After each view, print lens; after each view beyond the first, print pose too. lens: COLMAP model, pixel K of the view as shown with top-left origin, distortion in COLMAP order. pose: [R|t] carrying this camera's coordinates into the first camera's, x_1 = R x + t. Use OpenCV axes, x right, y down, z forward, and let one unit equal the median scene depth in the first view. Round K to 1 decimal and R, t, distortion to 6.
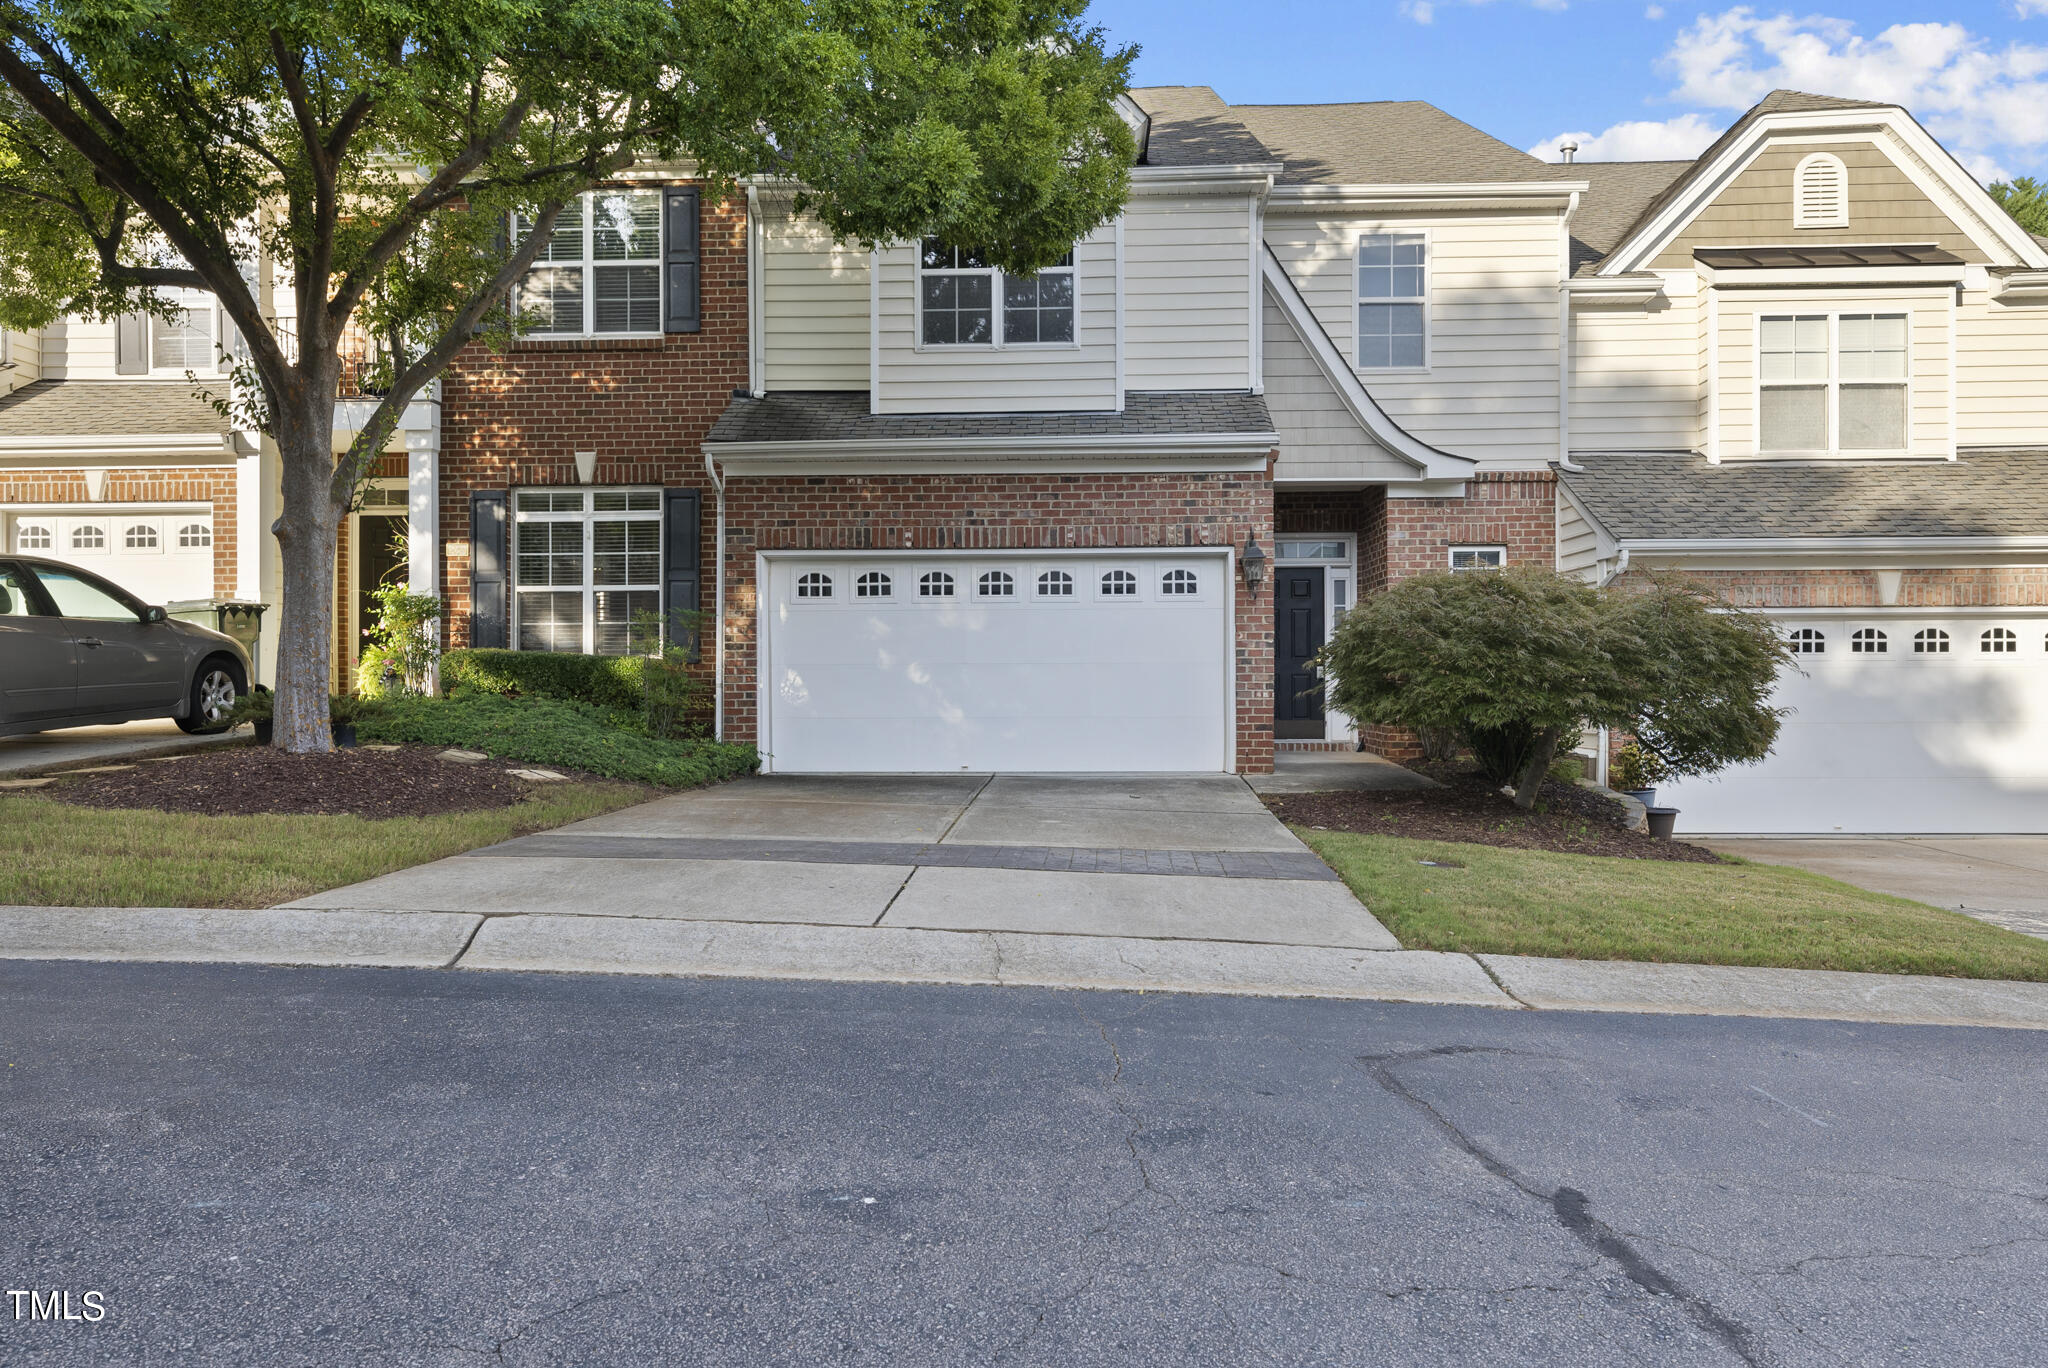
lens RADIAL K [[1300.4, 0, 1023.6], [0, 1300.4, 683.2], [0, 0, 1]] dist [0.003542, 0.001879]
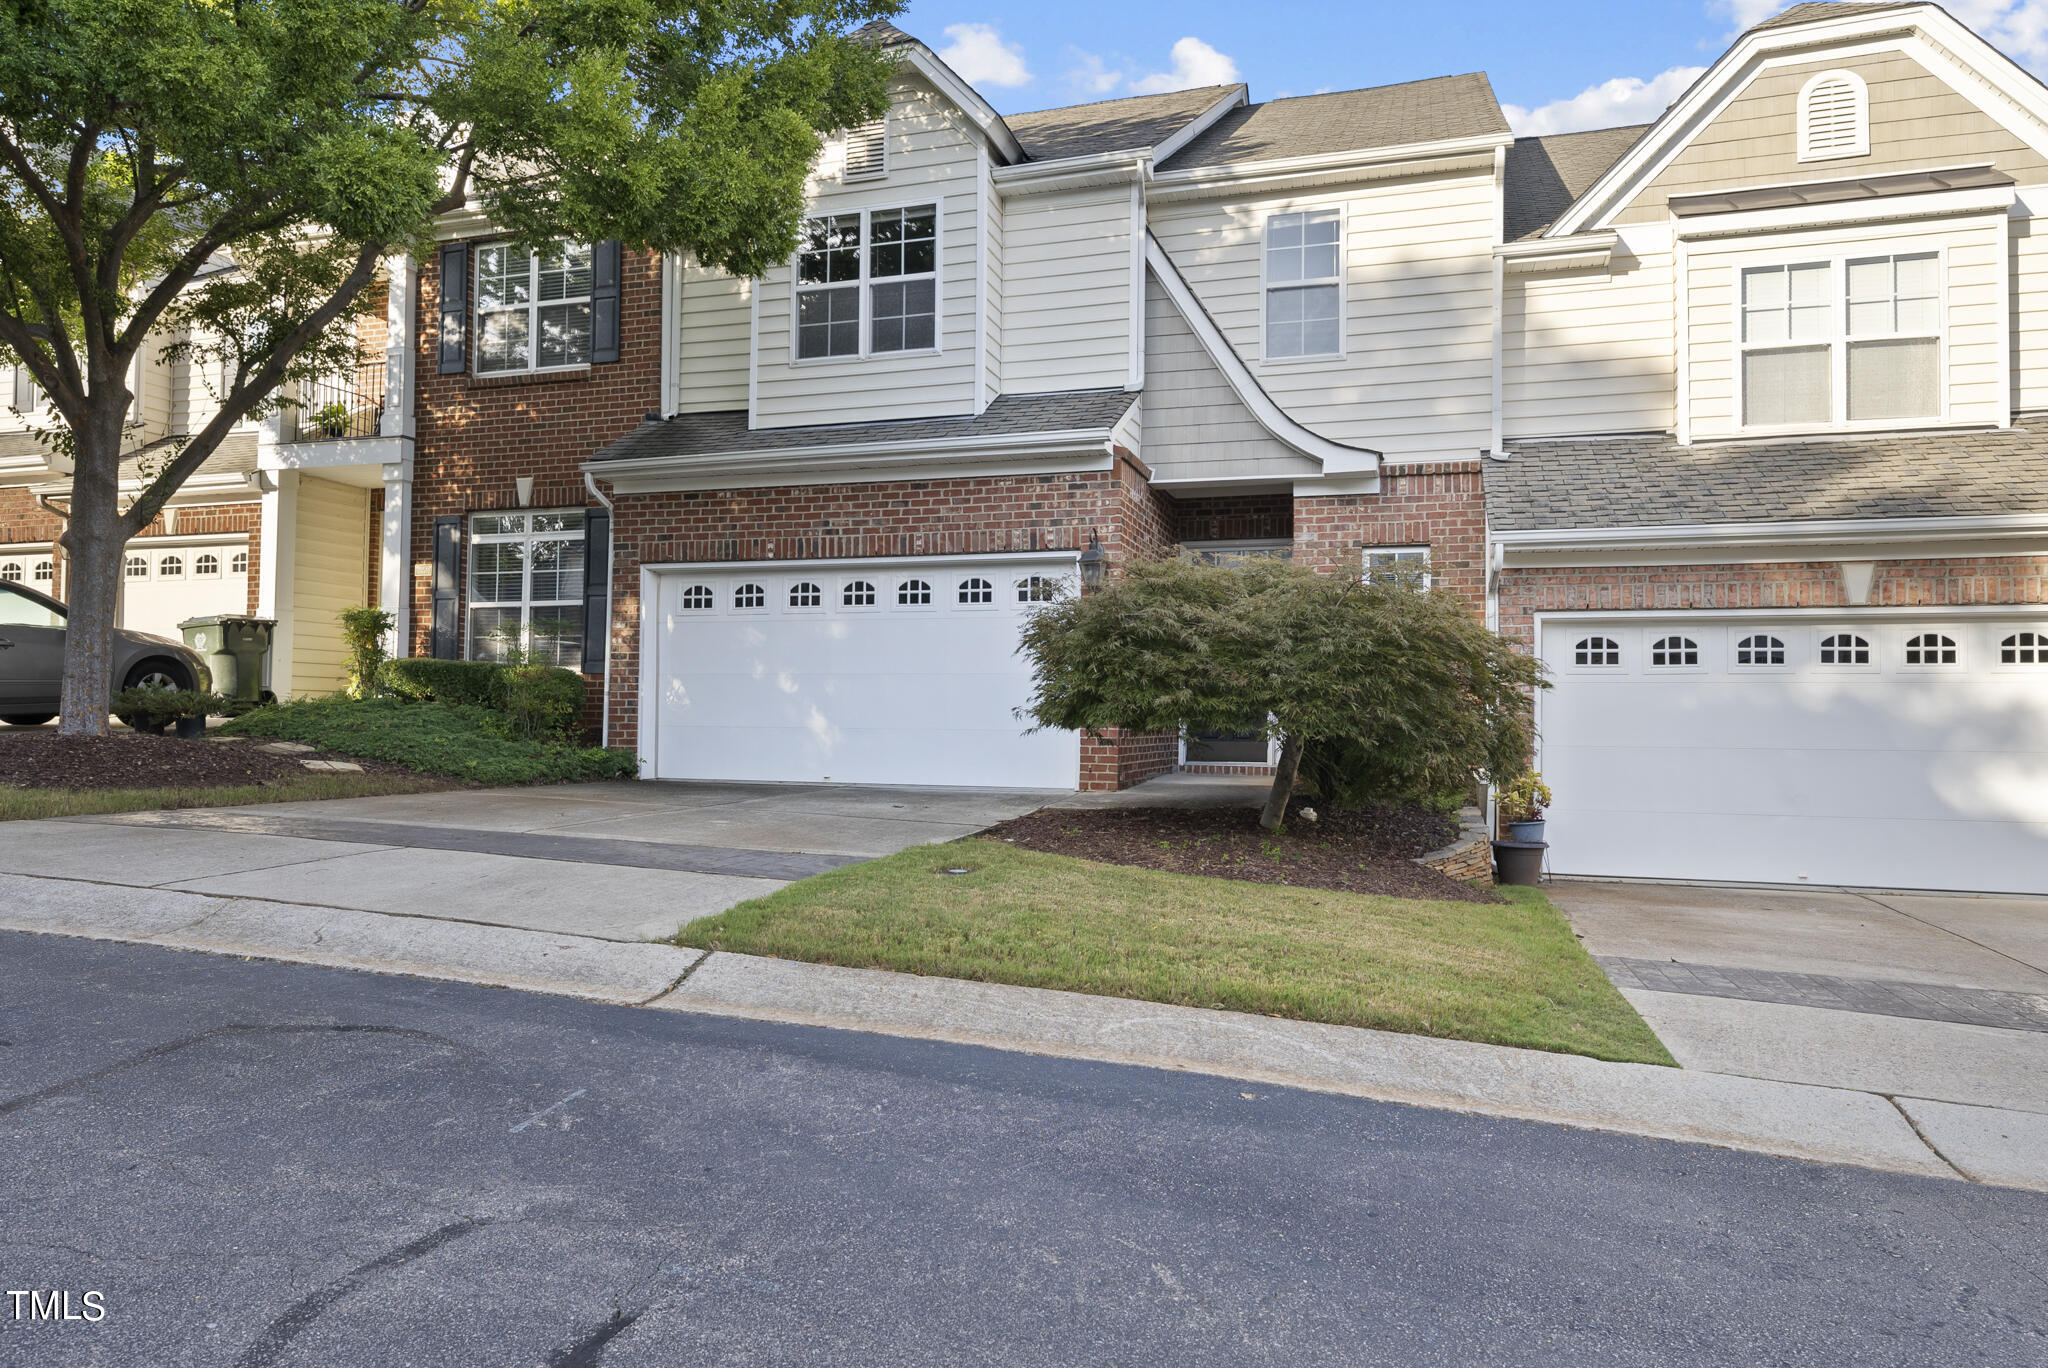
lens RADIAL K [[1300.4, 0, 1023.9], [0, 1300.4, 681.6], [0, 0, 1]] dist [0.003542, 0.001879]
pose [[0.964751, 0.005436, -0.263110, 0.348655], [-0.014204, 0.999405, -0.031433, 0.019444], [0.262782, 0.034062, 0.964254, 0.074042]]
